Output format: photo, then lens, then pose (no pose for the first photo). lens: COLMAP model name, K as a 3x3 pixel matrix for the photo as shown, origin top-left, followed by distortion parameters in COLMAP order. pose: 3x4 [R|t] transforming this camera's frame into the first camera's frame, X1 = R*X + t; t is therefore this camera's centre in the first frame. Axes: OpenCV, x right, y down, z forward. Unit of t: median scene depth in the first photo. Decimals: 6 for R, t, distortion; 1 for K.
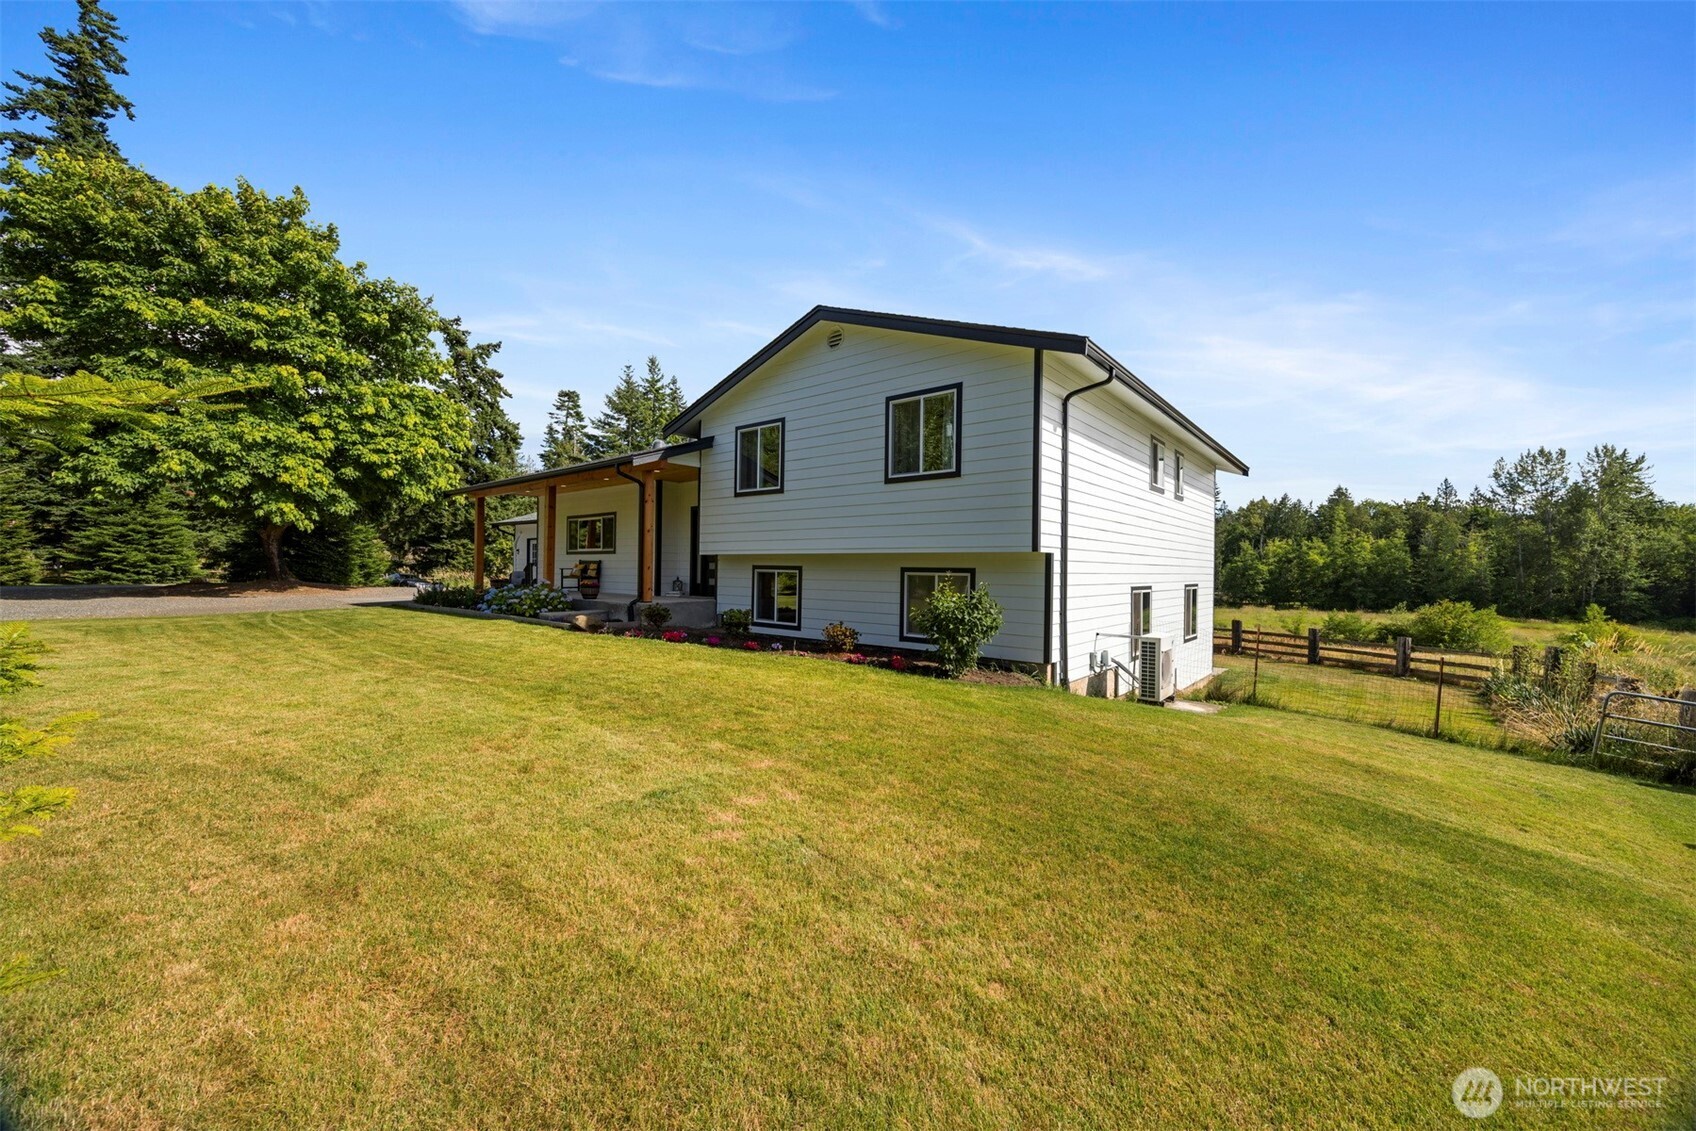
lens RADIAL K [[654.6, 0, 858.7], [0, 654.6, 564.3], [0, 0, 1]] dist [-0.001444, -0.000074]
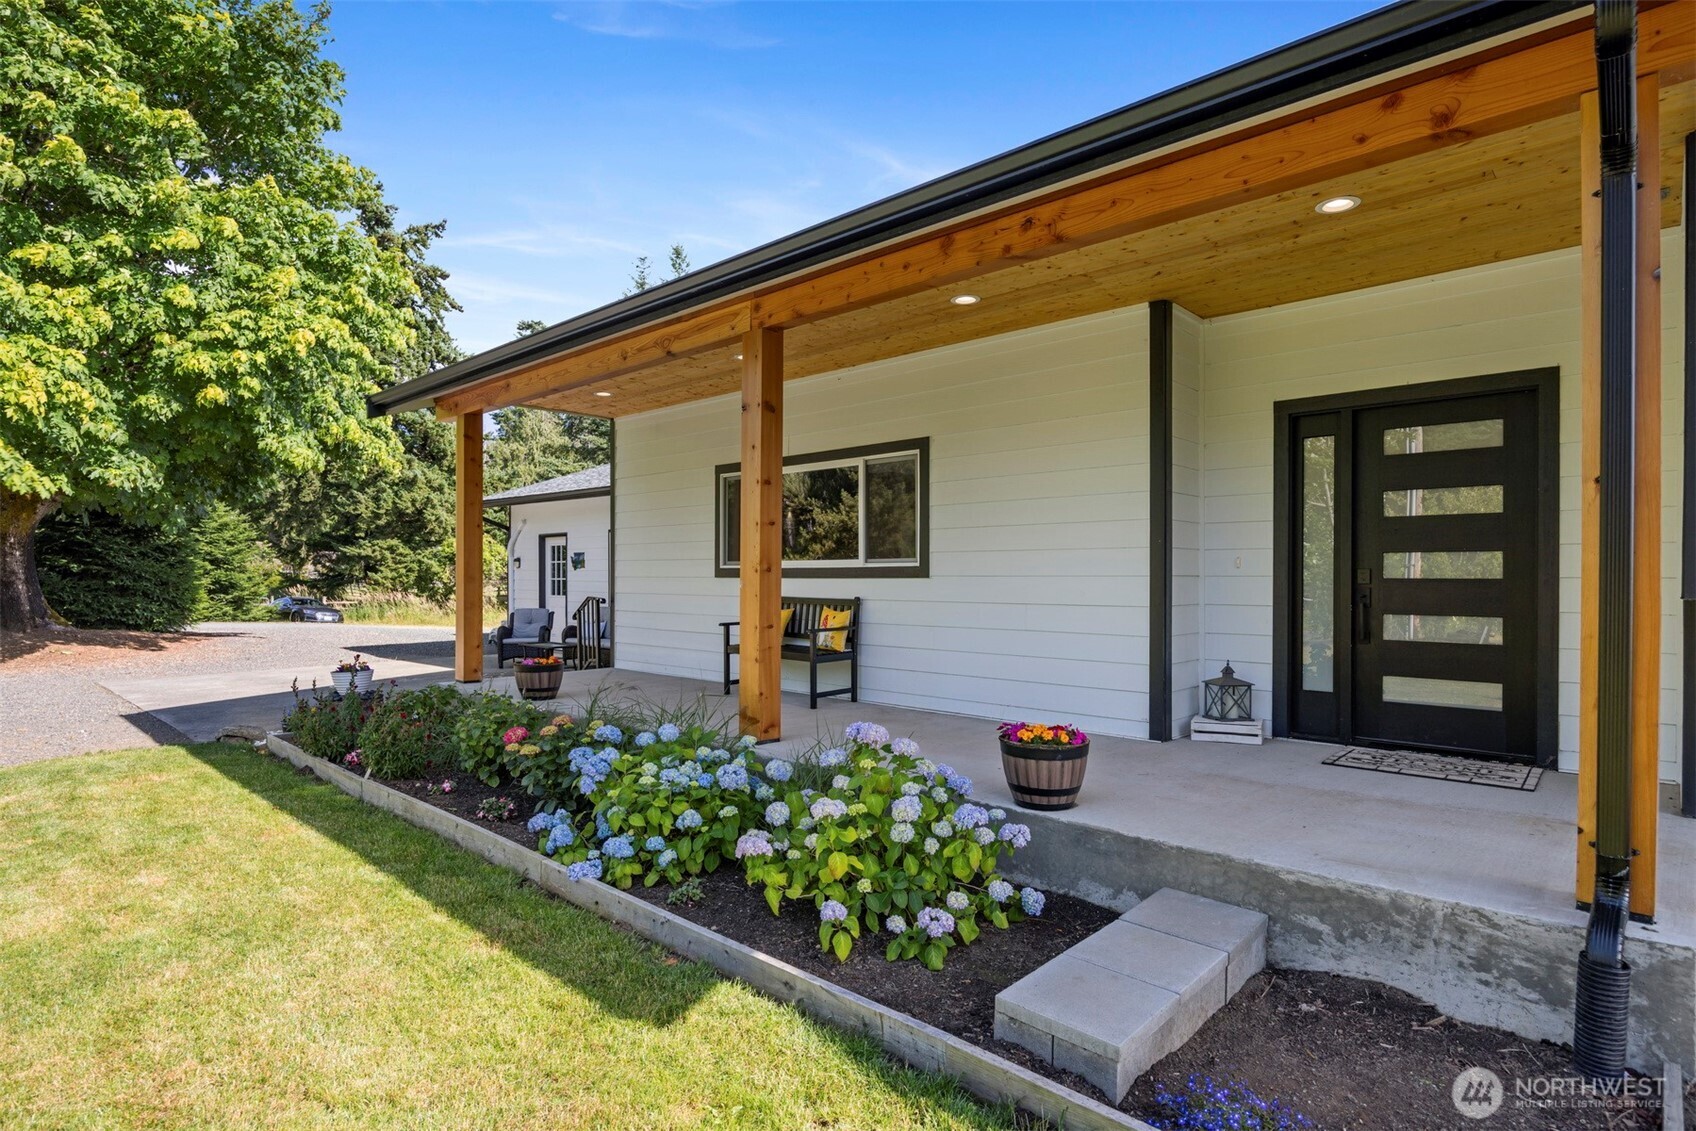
lens RADIAL K [[895.8, 0, 844.2], [0, 895.8, 577.1], [0, 0, 1]] dist [-0.001717, 0.001213]
pose [[0.997505, -0.006674, -0.070286, -0.207907], [0.007227, 0.999945, 0.007628, -0.010620], [0.070231, -0.008117, 0.997498, 0.327733]]
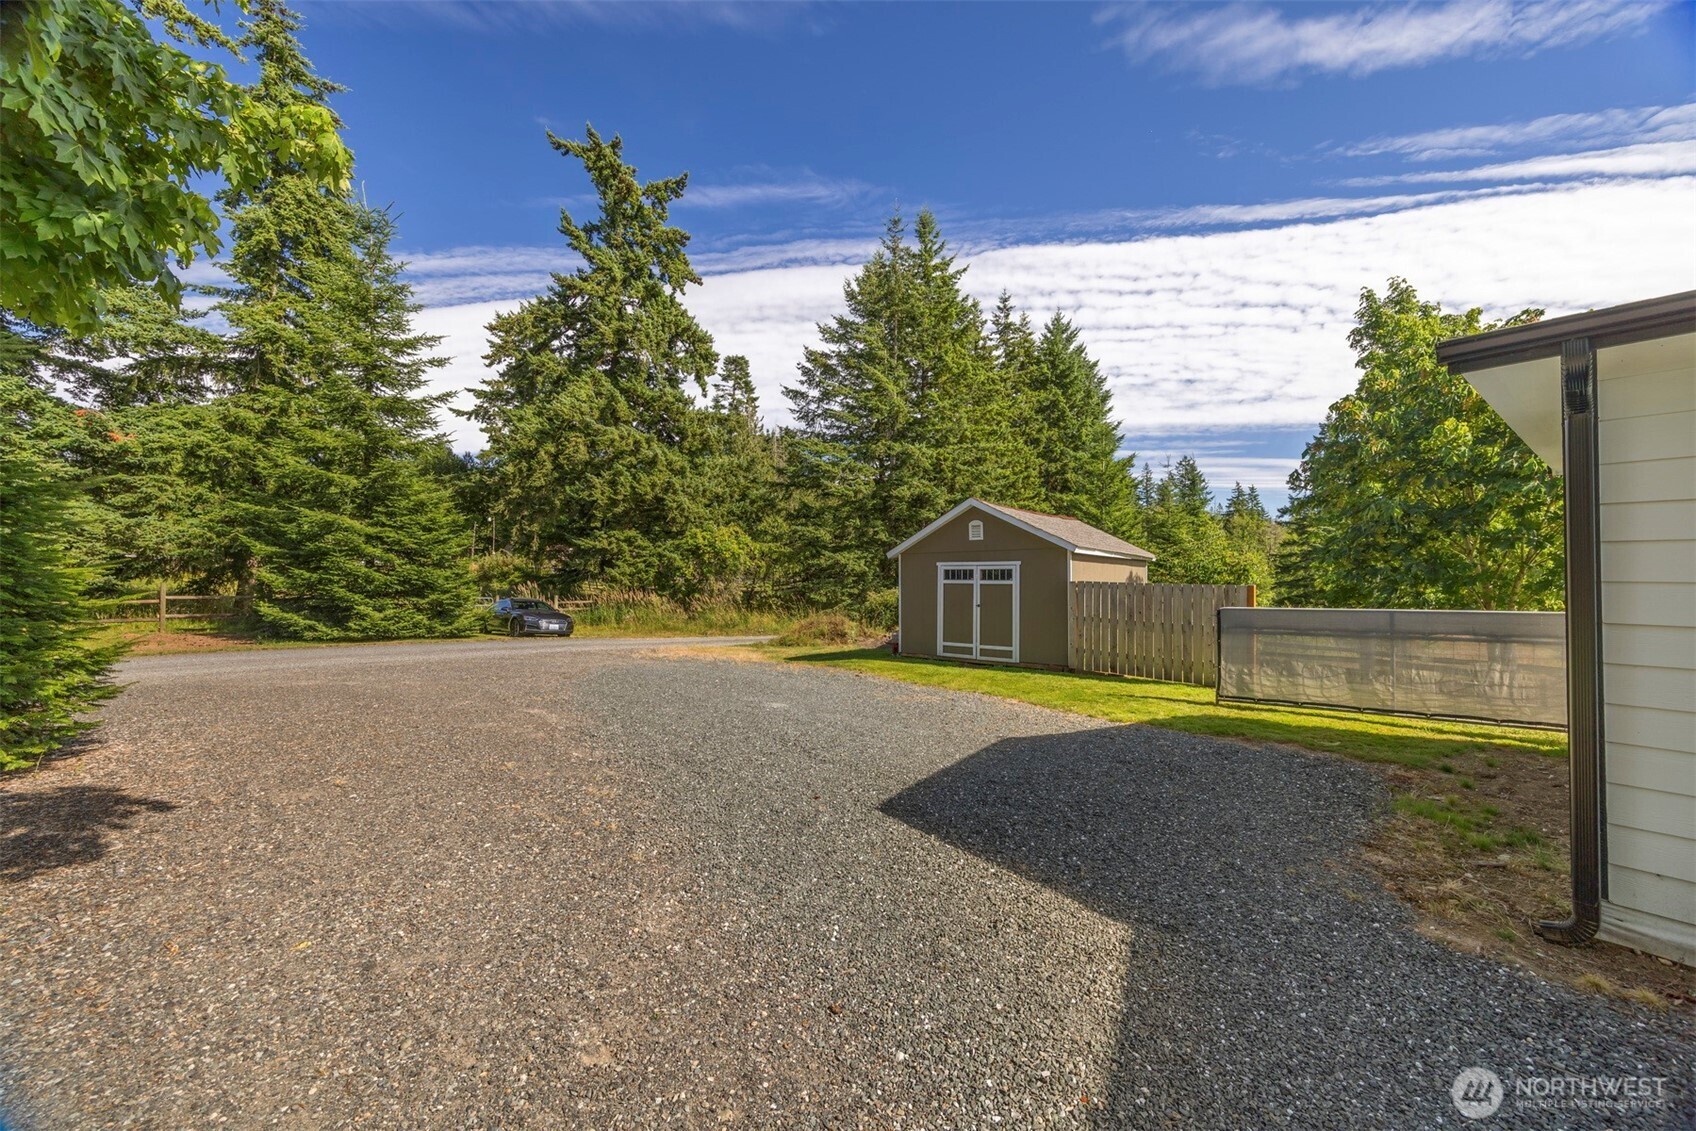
lens RADIAL K [[654.6, 0, 846.9], [0, 654.6, 565.9], [0, 0, 1]] dist [-0.001444, -0.000074]
pose [[0.978725, -0.008499, -0.204998, -0.556106], [0.008721, 0.999962, 0.000178, -0.012373], [0.204989, -0.001962, 0.978762, 0.890006]]
